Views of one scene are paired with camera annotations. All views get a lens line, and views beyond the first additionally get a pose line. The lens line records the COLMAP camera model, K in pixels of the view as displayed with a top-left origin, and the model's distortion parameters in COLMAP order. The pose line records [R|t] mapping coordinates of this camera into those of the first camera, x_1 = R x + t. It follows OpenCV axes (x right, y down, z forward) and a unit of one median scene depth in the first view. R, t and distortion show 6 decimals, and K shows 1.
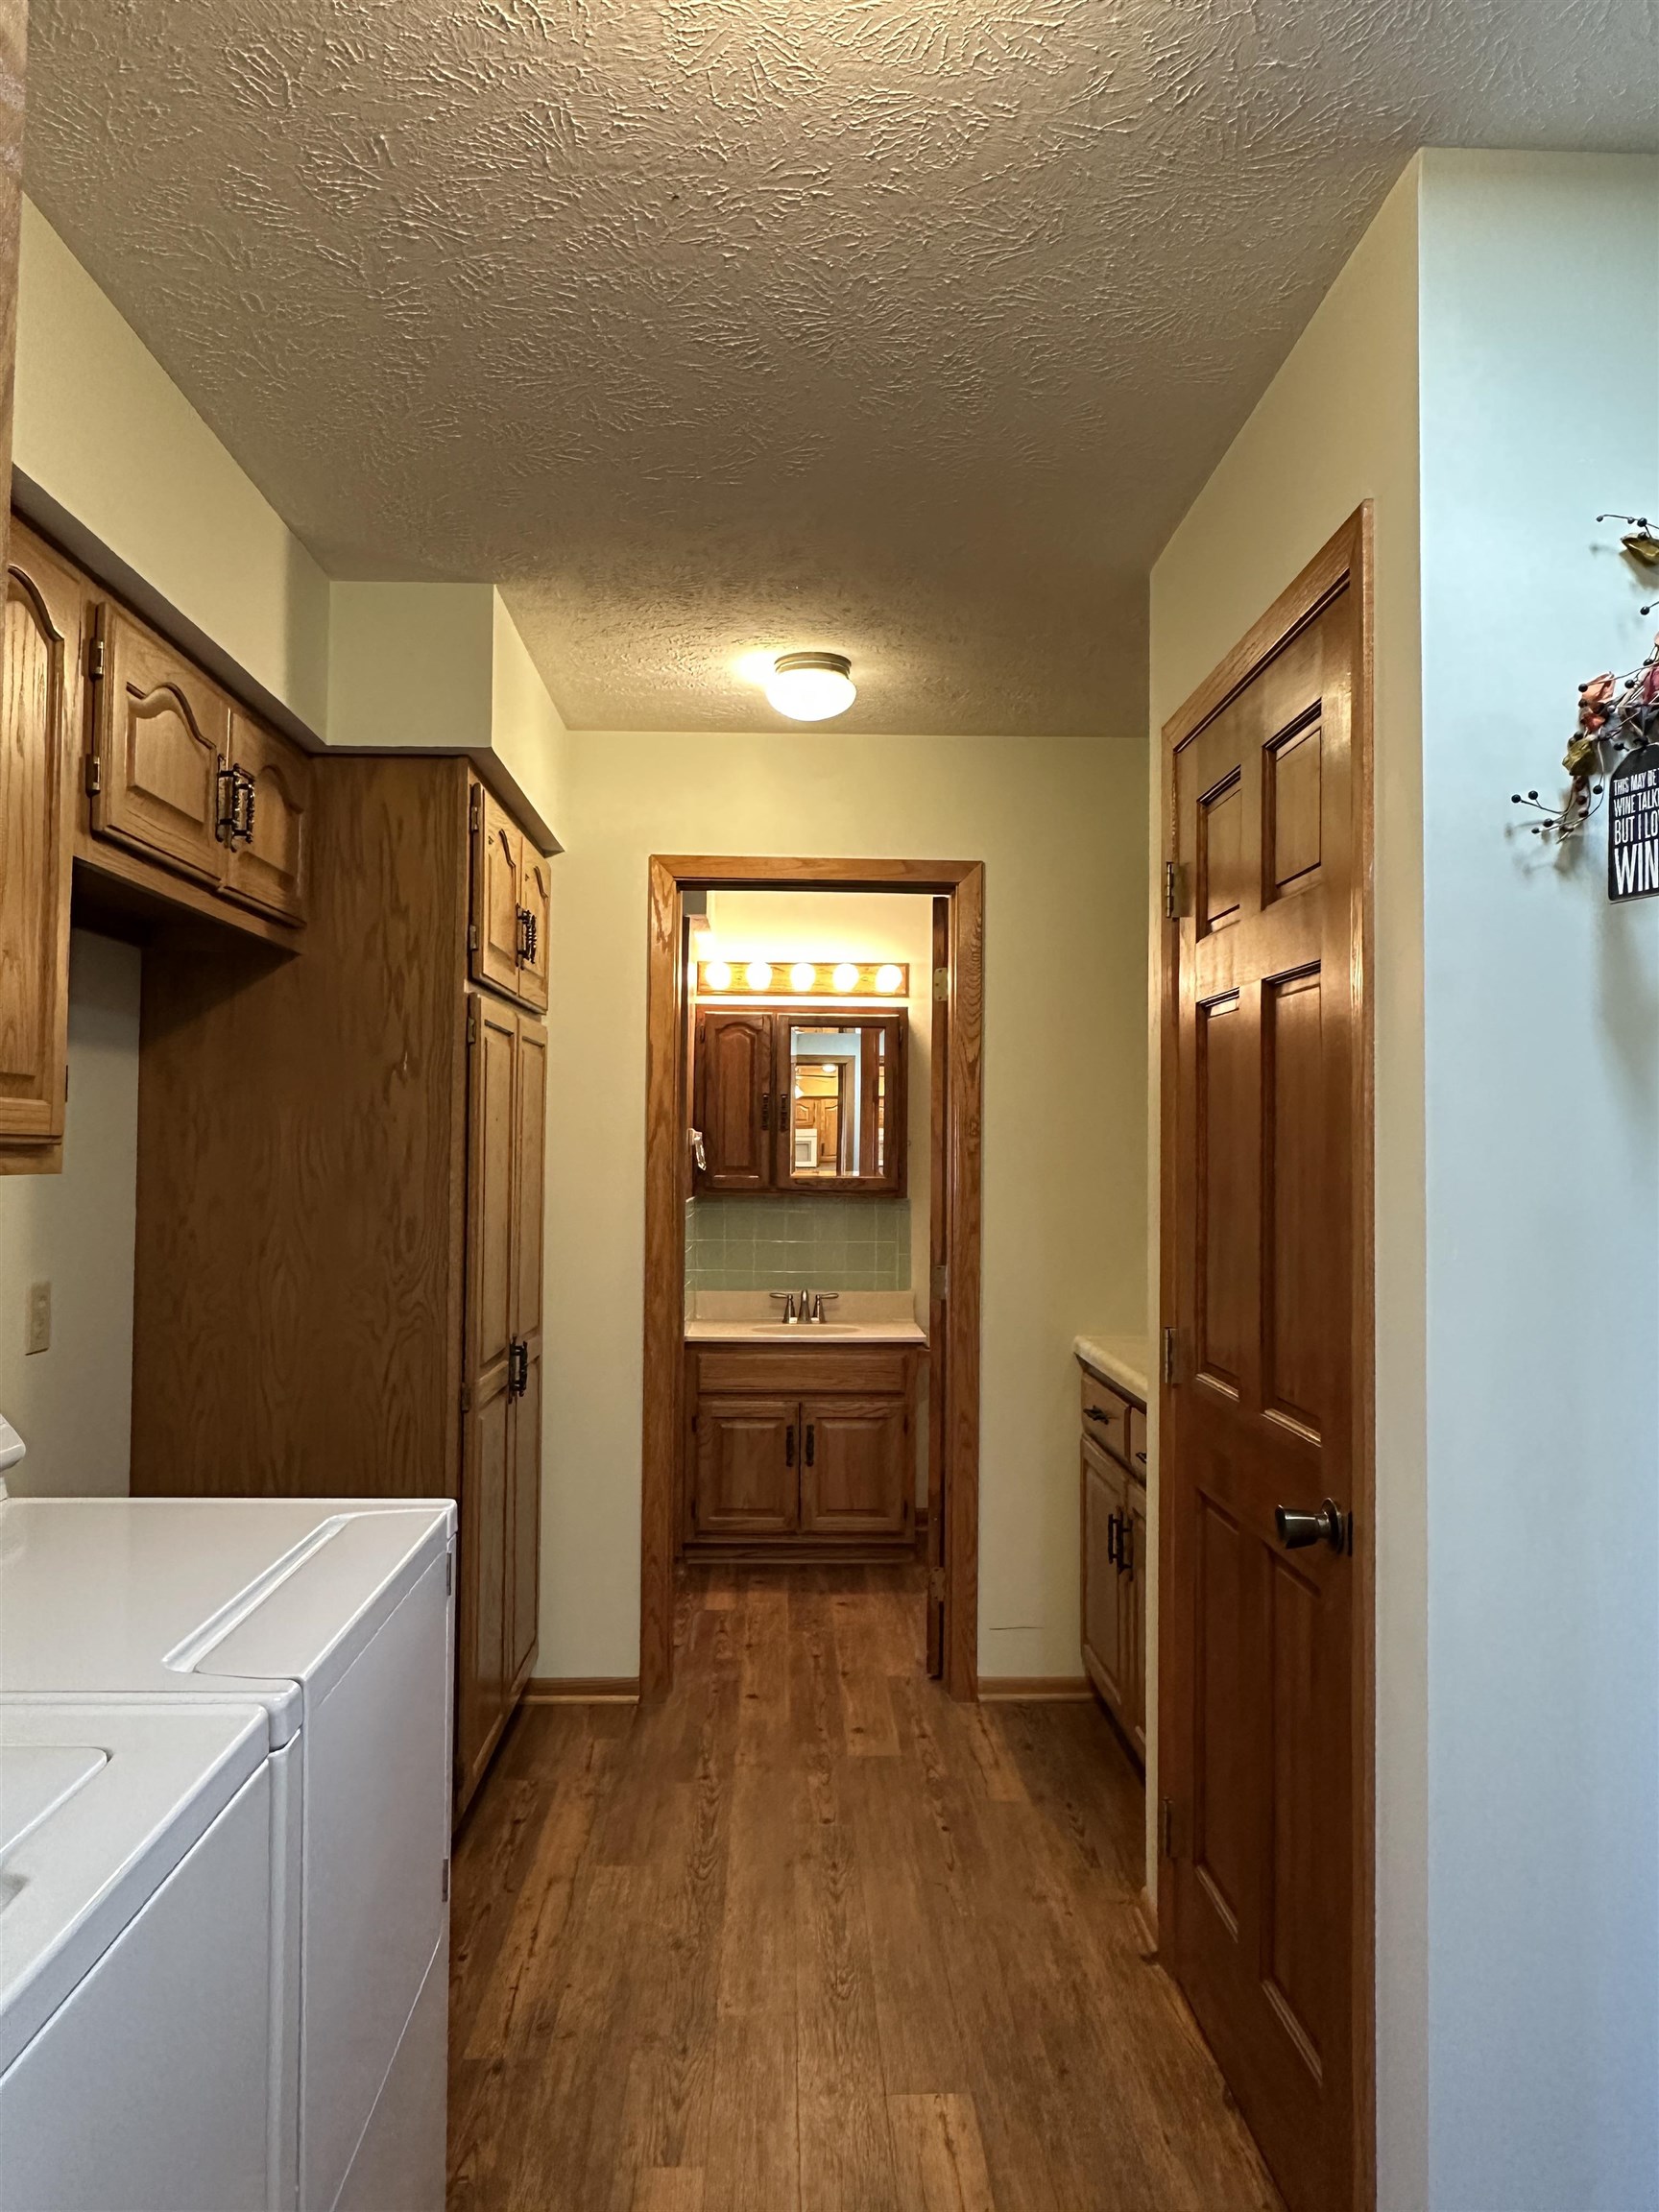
lens RADIAL K [[1506.2, 0, 823.7], [0, 1506.2, 1102.3], [0, 0, 1]] dist [-0.006664, 0.000986]
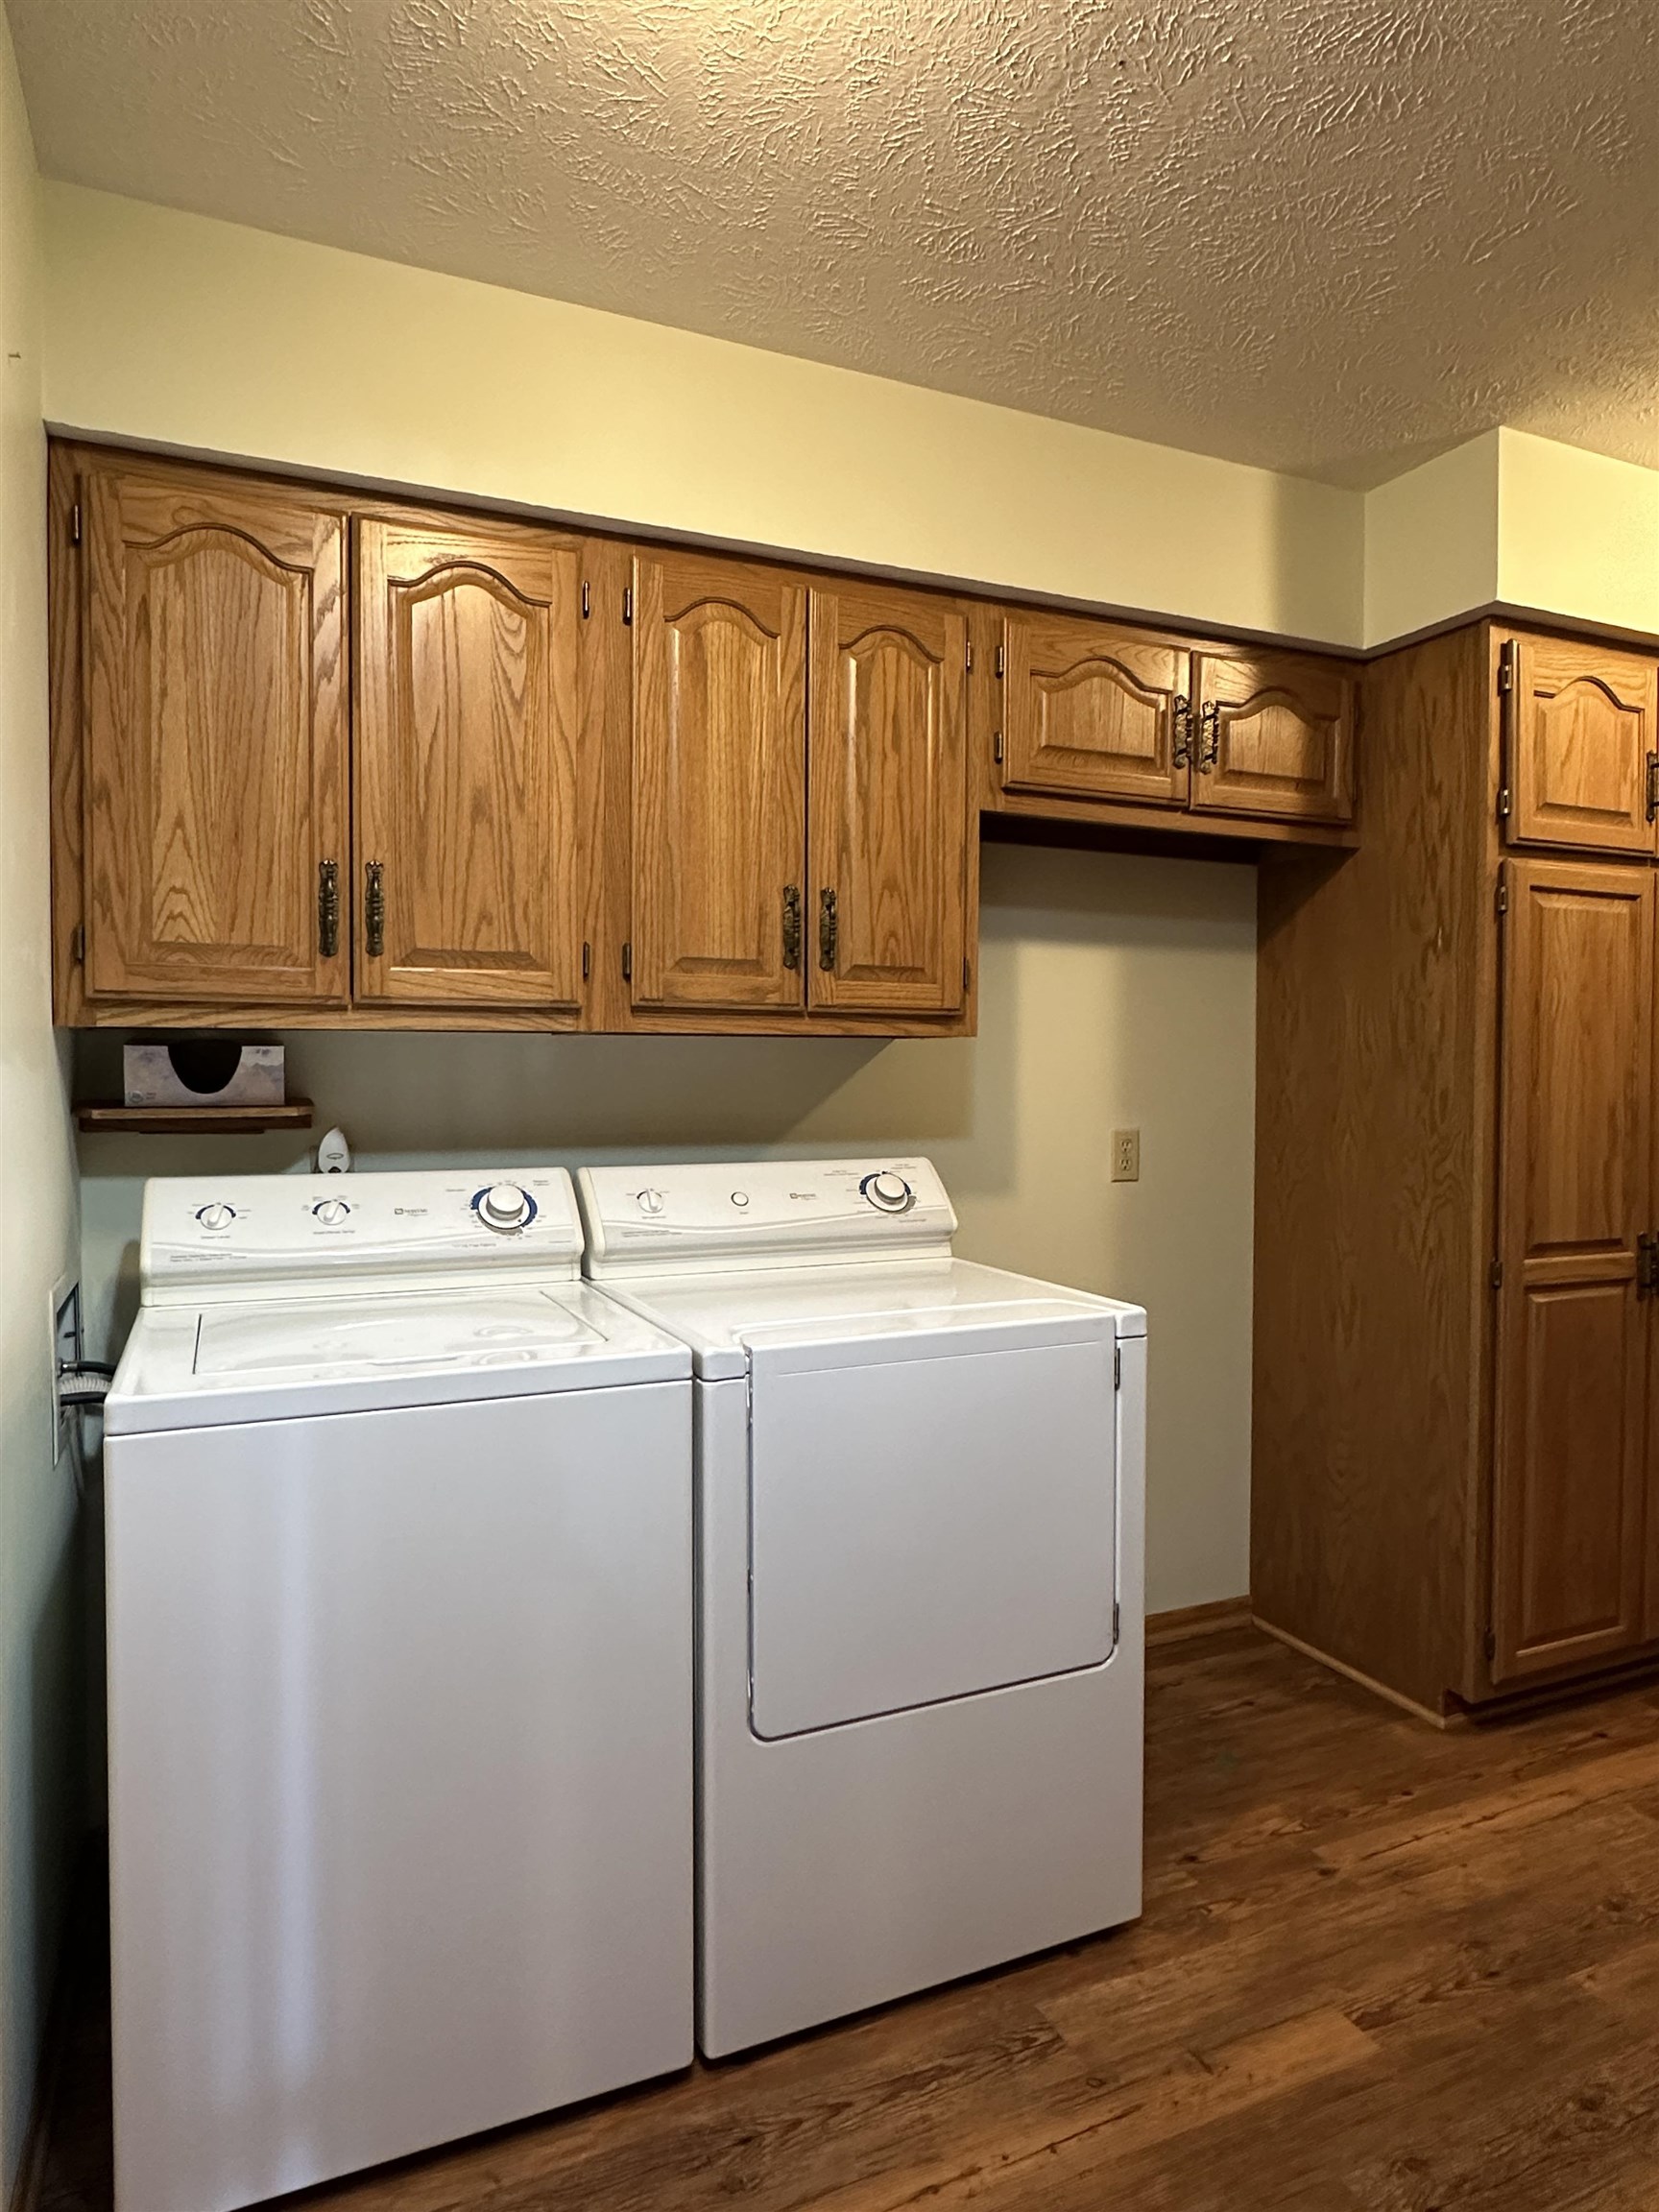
lens RADIAL K [[1340.4, 0, 815.3], [0, 1340.4, 1110.7], [0, 0, 1]] dist [-0.015080, -0.001611]
pose [[0.350060, 0.020606, -0.936501, 0.428641], [0.028440, 0.999063, 0.032613, 0.049327], [0.936296, -0.038050, 0.349146, 0.283192]]
